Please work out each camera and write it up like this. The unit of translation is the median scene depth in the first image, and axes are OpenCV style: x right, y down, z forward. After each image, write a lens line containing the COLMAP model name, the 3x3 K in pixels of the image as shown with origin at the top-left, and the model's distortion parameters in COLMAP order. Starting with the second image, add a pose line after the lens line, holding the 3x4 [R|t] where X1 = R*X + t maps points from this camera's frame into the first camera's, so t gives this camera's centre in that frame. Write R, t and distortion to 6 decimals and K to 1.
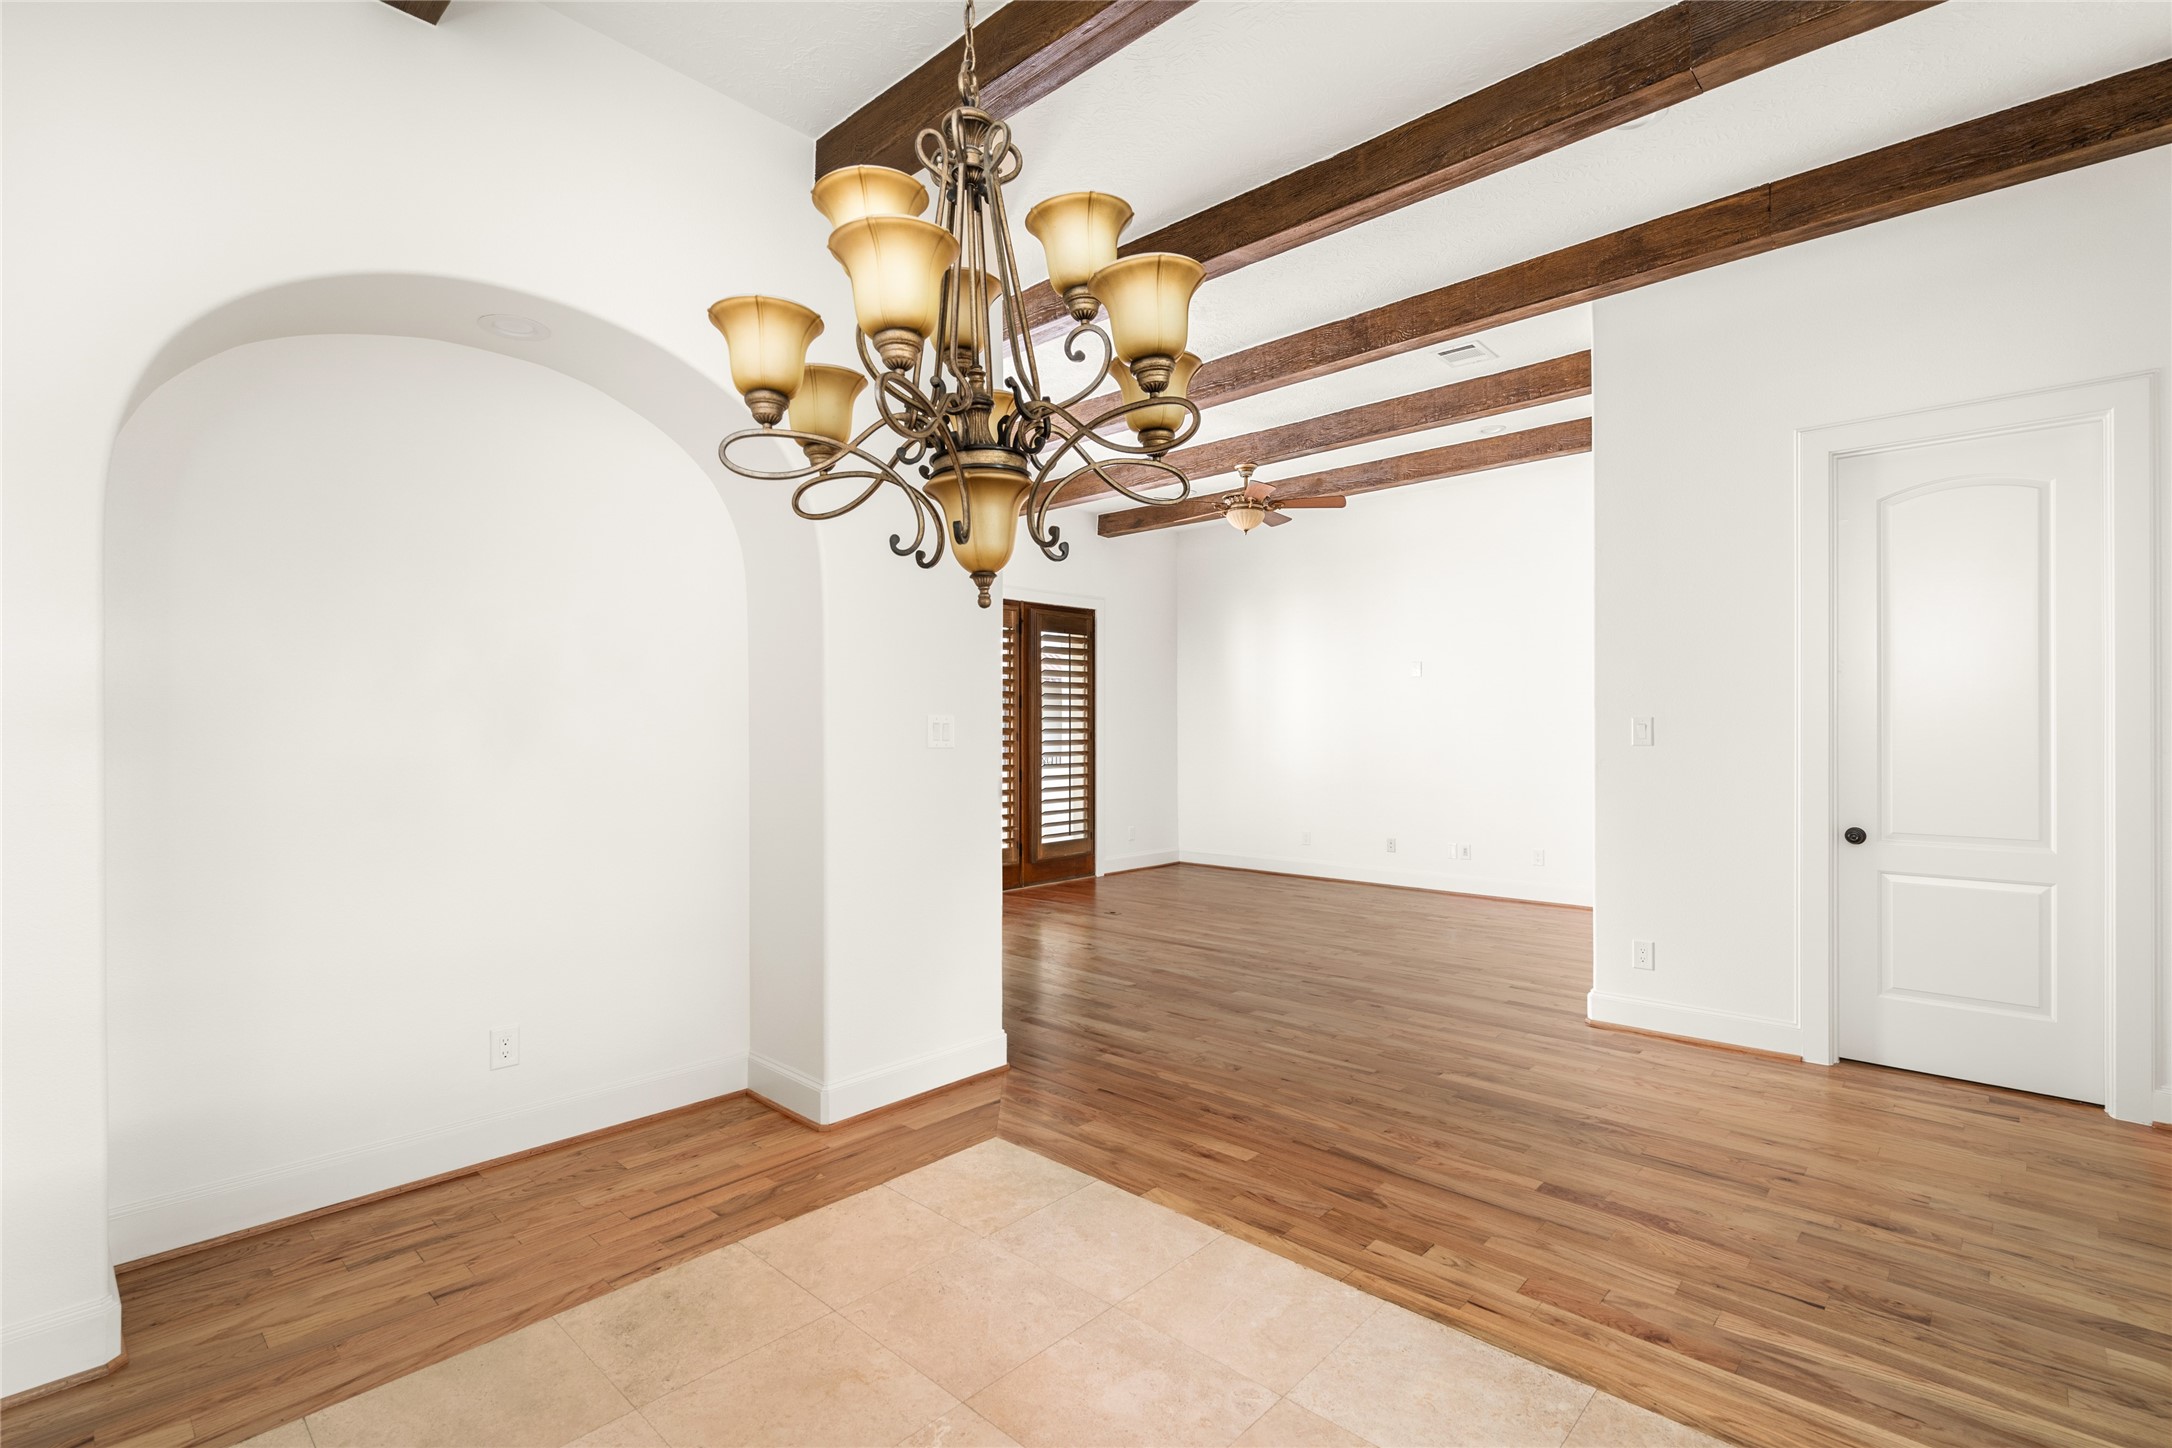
lens RADIAL K [[1000.2, 0, 1086.0], [0, 1000.2, 724.0], [0, 0, 1]] dist [0.004058, 0.000713]
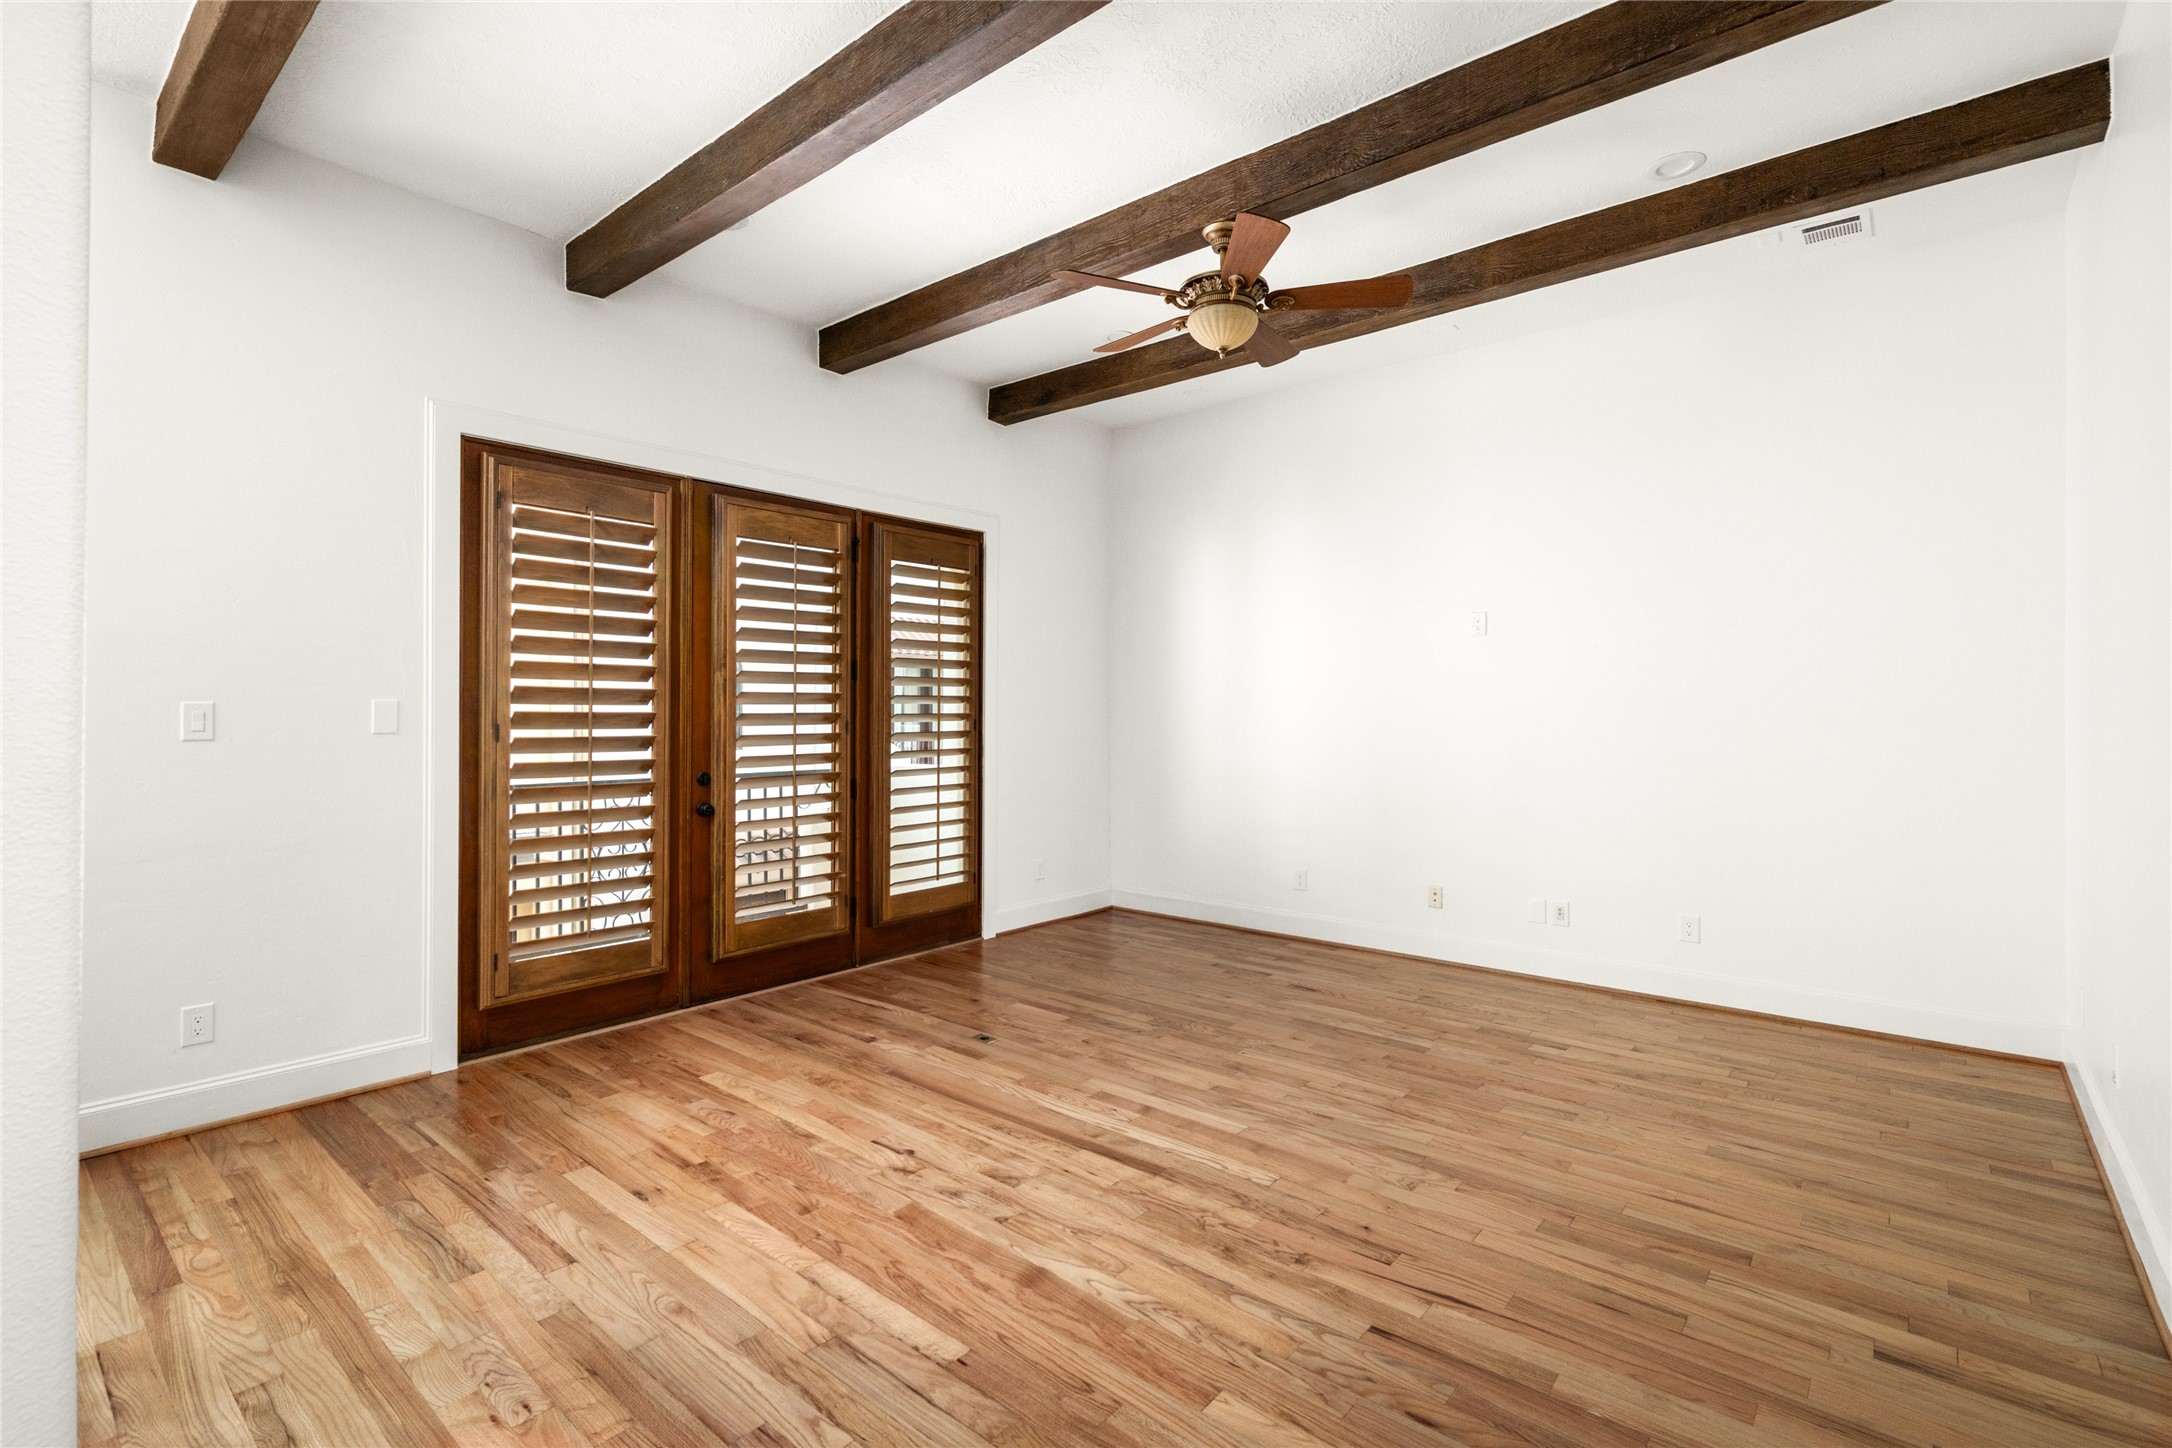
lens RADIAL K [[994.3, 0, 1078.0], [0, 994.3, 714.3], [0, 0, 1]] dist [0.000587, 0.000326]
pose [[0.999071, 0.004127, 0.042894, 0.116388], [-0.004565, 0.999938, 0.010120, -0.004733], [-0.042849, -0.010306, 0.999028, 0.915250]]
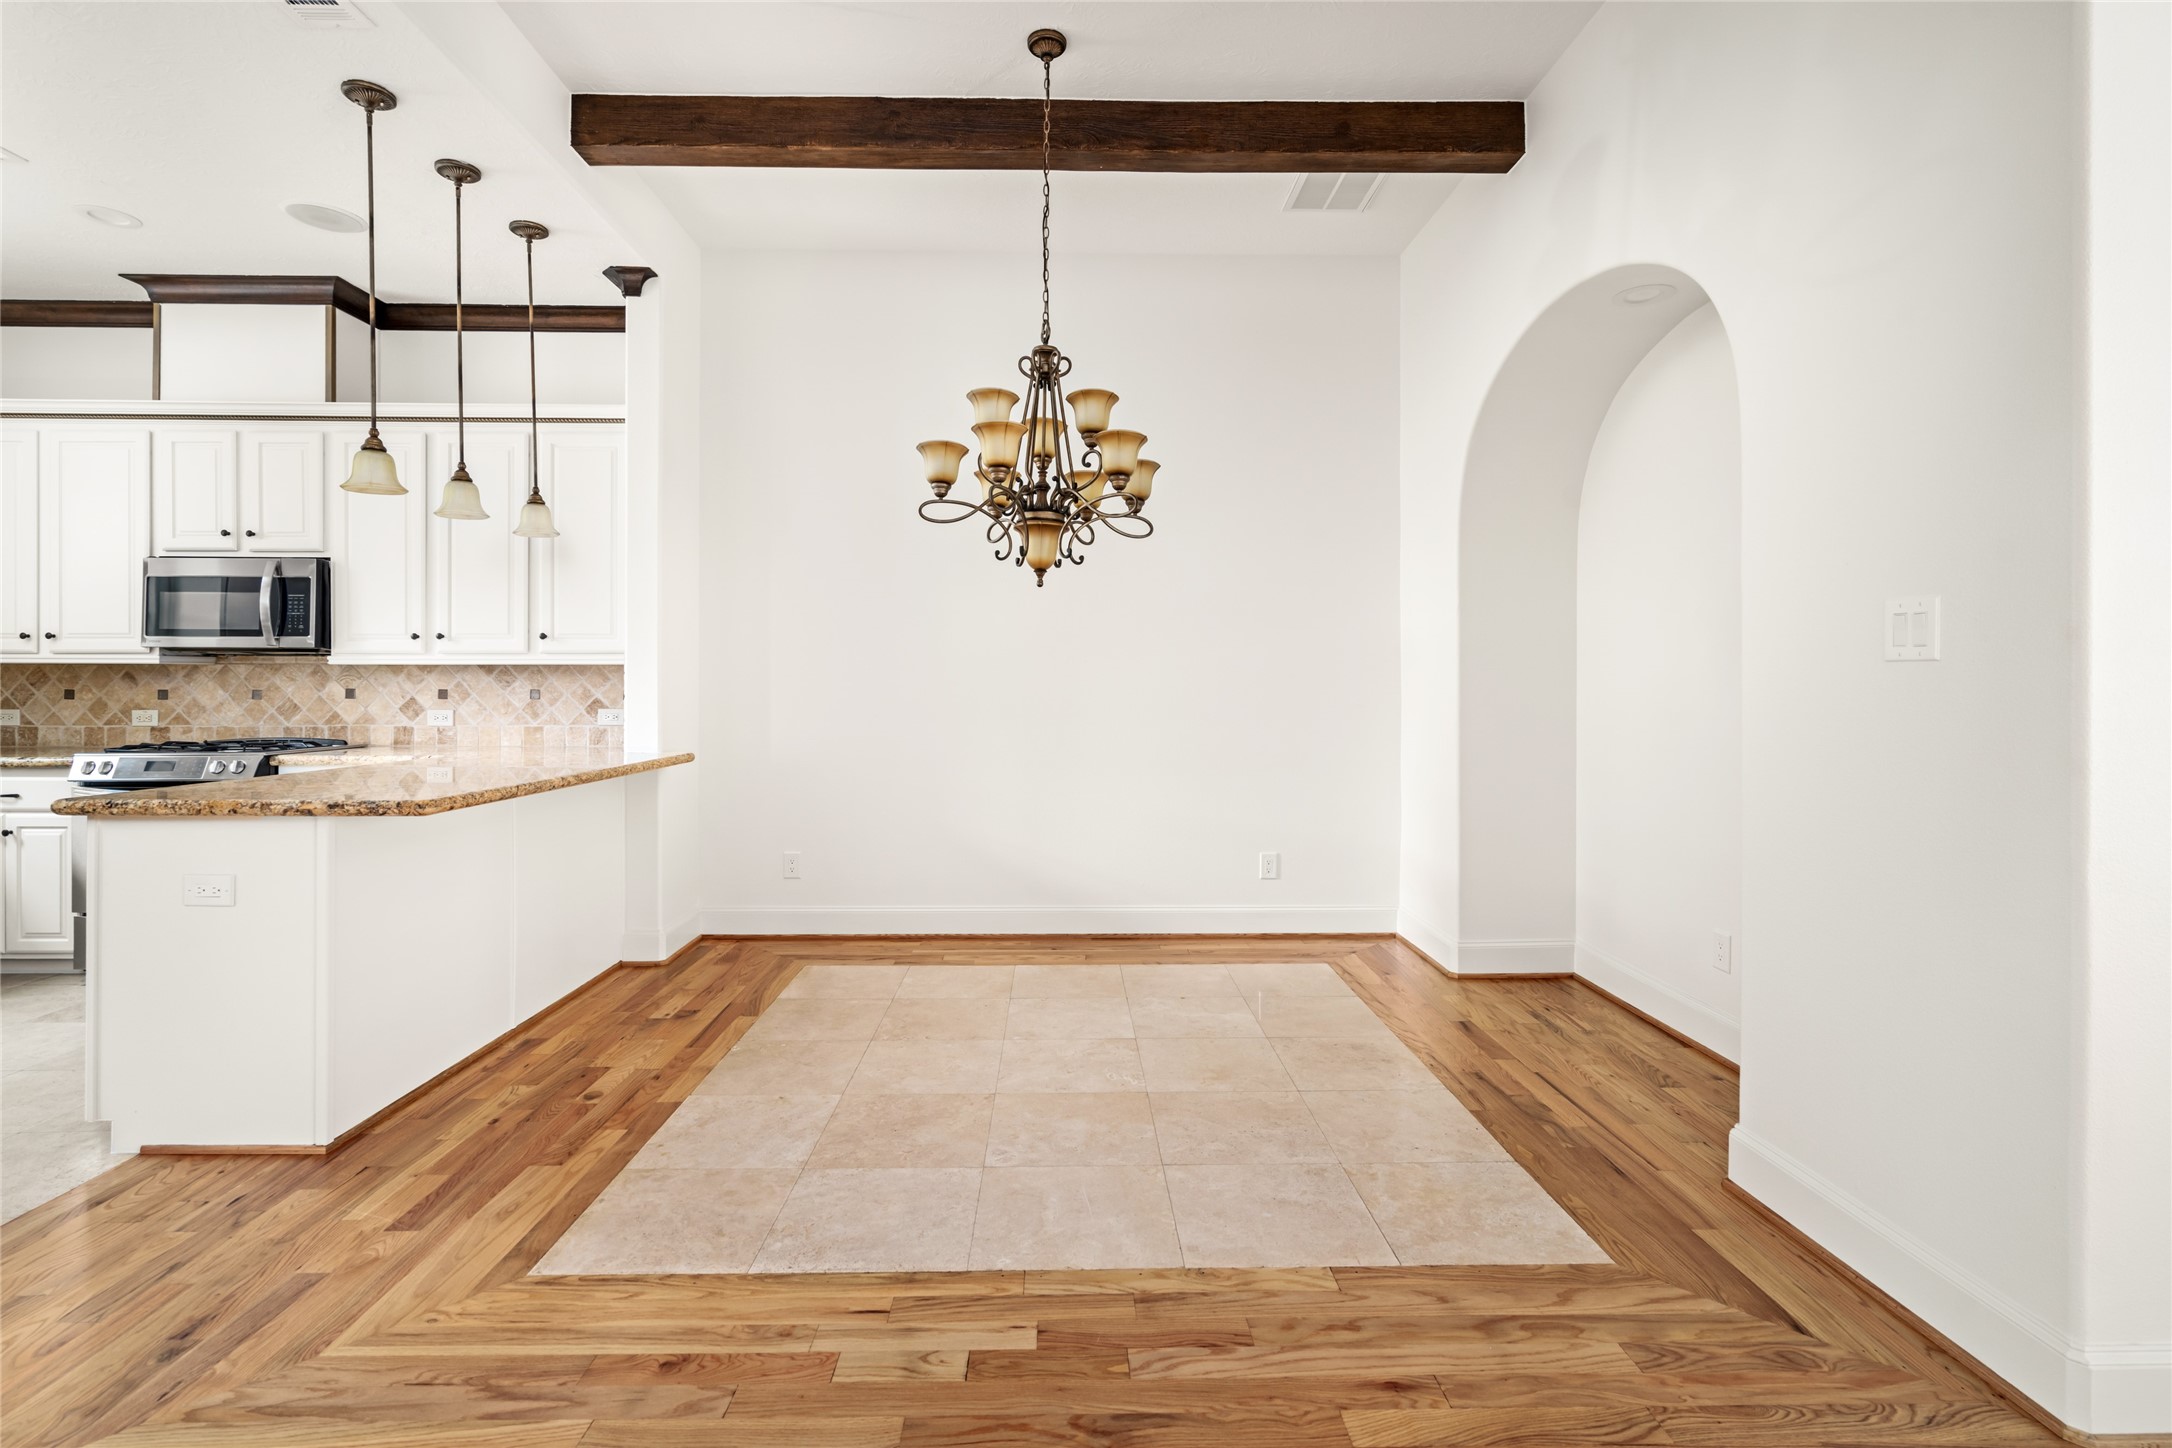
lens RADIAL K [[999.4, 0, 1073.3], [0, 999.4, 684.0], [0, 0, 1]] dist [-0.001567, 0.001072]
pose [[-0.724228, -0.001285, -0.689559, 0.577892], [0.002170, 0.999989, -0.004143, 0.040693], [0.689557, -0.004497, -0.724217, 1.171305]]
